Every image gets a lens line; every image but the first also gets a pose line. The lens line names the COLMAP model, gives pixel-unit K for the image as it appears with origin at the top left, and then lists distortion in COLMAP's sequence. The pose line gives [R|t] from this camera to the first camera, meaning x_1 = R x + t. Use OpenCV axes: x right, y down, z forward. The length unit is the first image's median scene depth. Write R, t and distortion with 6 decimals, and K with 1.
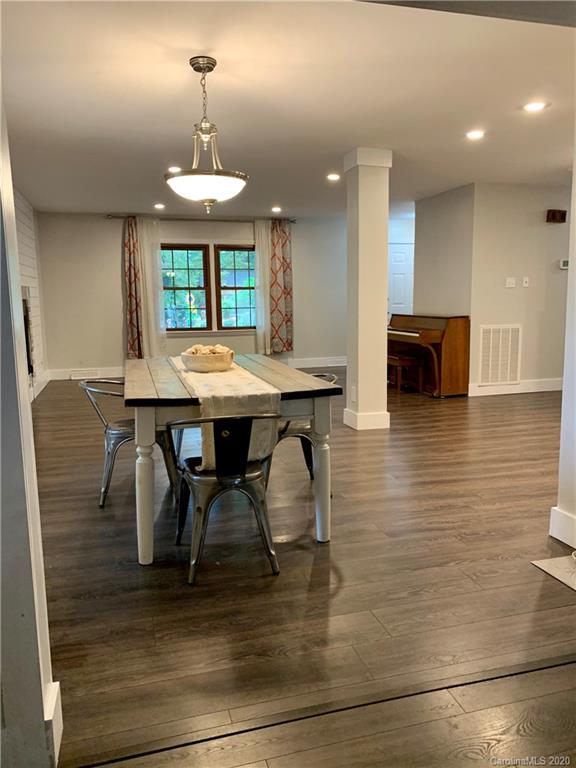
lens RADIAL K [[590.7, 0, 288.0], [0, 590.7, 384.0], [0, 0, 1]] dist [0.107187, -0.151795]
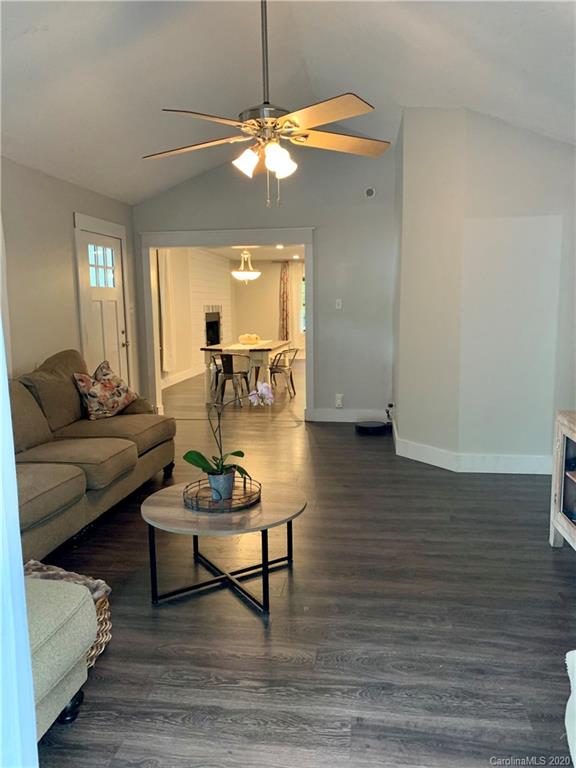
lens RADIAL K [[590.7, 0, 288.0], [0, 590.7, 384.0], [0, 0, 1]] dist [0.107187, -0.151795]
pose [[0.921274, 0.053121, -0.385268, 1.073973], [-0.056413, 0.998404, 0.002762, 0.138914], [0.384800, 0.019189, 0.922800, -1.361741]]
